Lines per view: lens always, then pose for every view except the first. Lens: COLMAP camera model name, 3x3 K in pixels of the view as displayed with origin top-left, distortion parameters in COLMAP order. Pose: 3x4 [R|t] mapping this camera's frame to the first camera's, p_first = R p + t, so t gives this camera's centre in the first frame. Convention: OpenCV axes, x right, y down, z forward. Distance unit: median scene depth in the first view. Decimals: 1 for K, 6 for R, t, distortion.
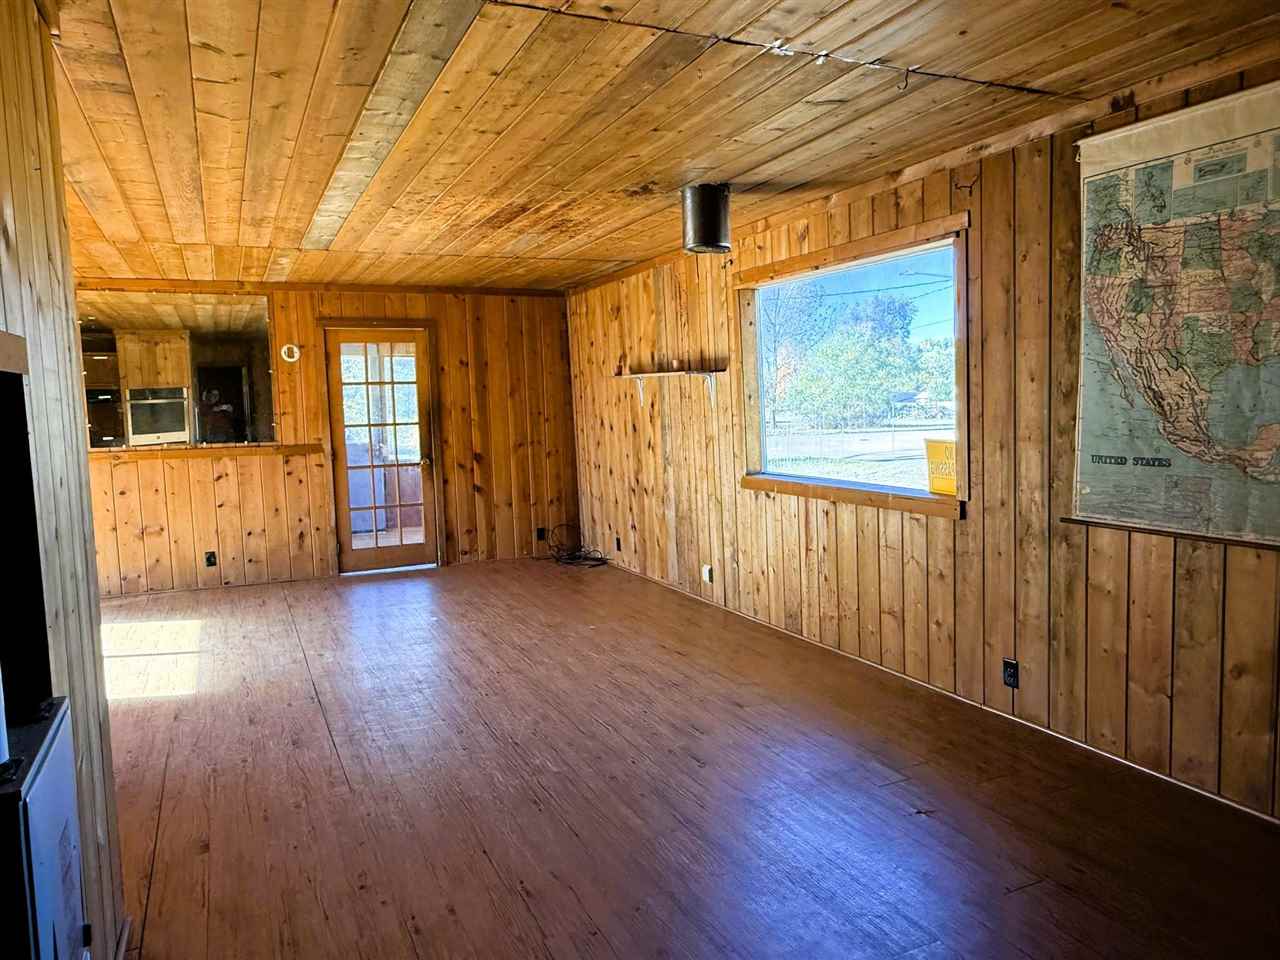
lens RADIAL K [[887.8, 0, 634.8], [0, 887.8, 481.9], [0, 0, 1]] dist [-0.003660, 0.005142]
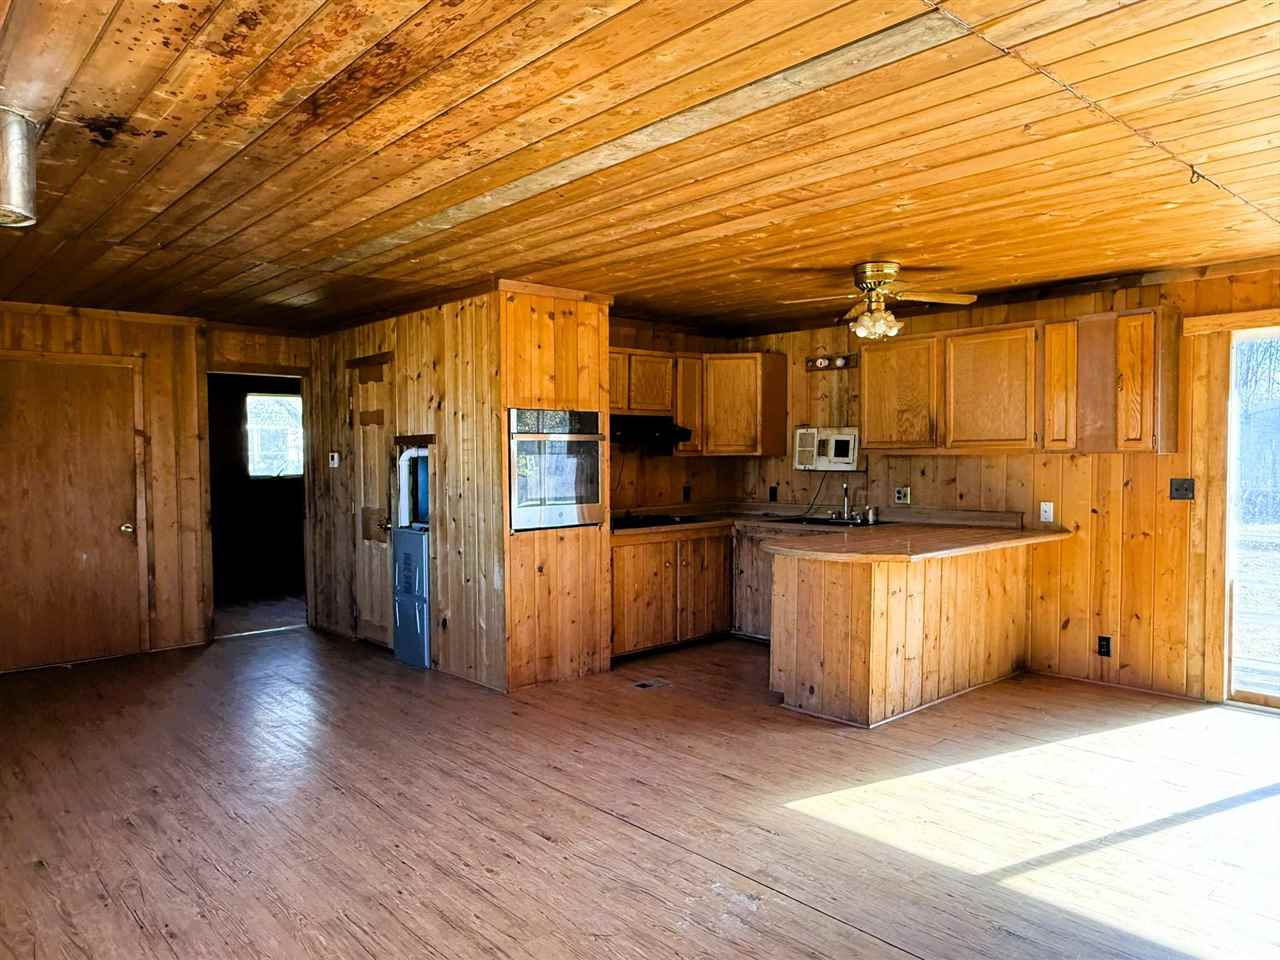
lens RADIAL K [[887.8, 0, 634.8], [0, 887.8, 481.9], [0, 0, 1]] dist [-0.003660, 0.005142]
pose [[-0.956760, 0.046044, -0.287213, -0.226069], [0.008415, 0.991360, 0.130897, -0.228311], [0.290758, 0.122820, -0.948881, 2.467185]]
